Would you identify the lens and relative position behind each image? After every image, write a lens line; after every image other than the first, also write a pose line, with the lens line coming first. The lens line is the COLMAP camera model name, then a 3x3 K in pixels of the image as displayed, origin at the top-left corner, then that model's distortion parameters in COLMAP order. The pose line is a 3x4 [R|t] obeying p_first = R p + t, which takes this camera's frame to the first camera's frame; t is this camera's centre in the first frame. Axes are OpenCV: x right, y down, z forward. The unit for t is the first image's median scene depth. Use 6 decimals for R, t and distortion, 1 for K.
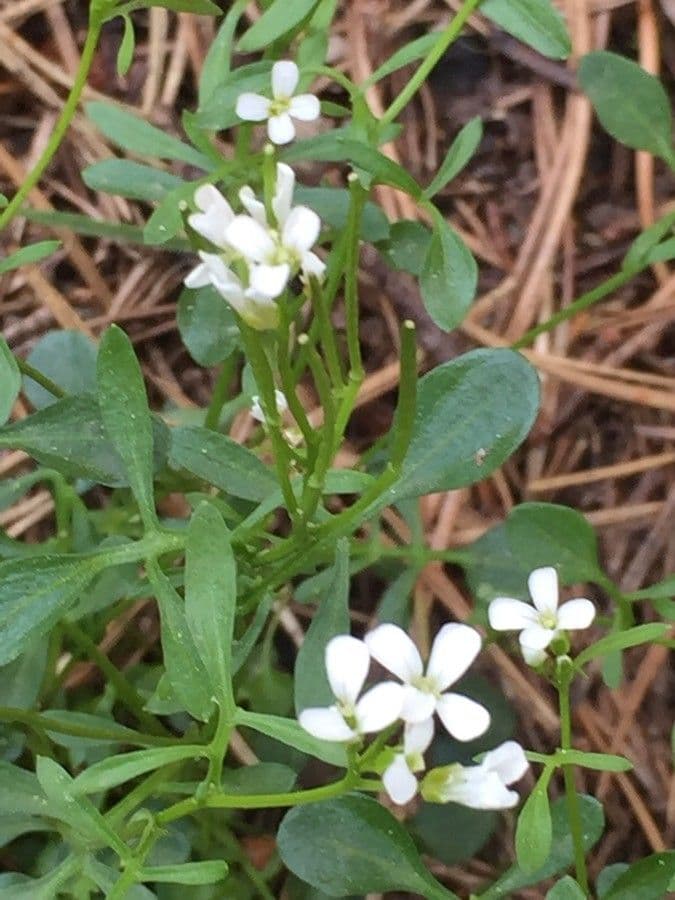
lens RADIAL K [[368.0, 0, 295.7], [0, 368.0, 450.1], [0, 0, 1]] dist [-0.001419, 0.000067]
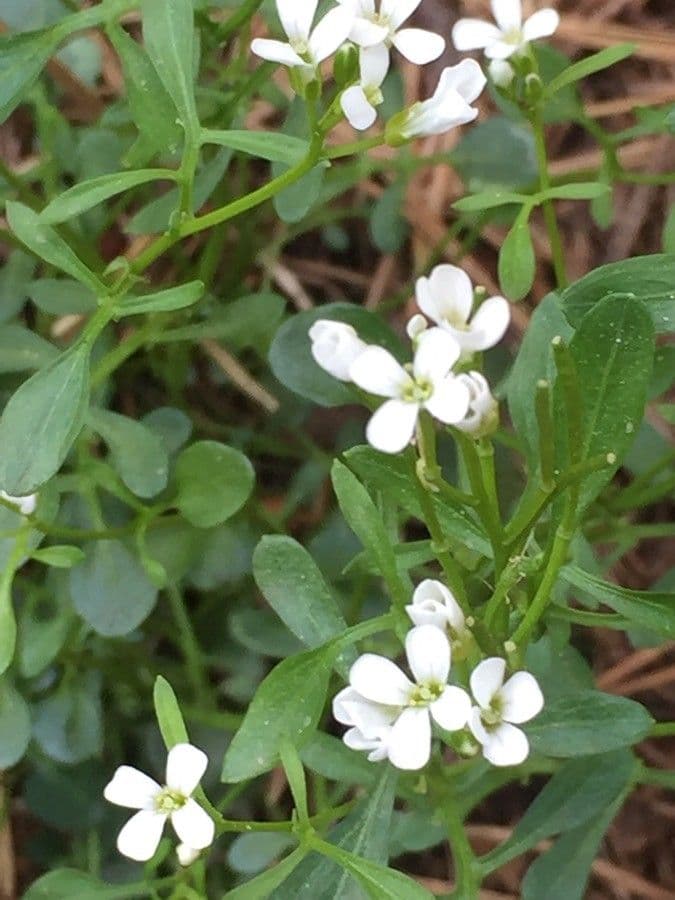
lens RADIAL K [[356.2, 0, 337.5], [0, 356.2, 450.0], [0, 0, 1]] dist [0.000012, 0.000399]
pose [[0.997162, -0.075119, -0.004958, 0.143829], [0.075108, 0.997173, -0.002346, 1.594184], [0.005120, 0.001967, 0.999985, 0.044076]]
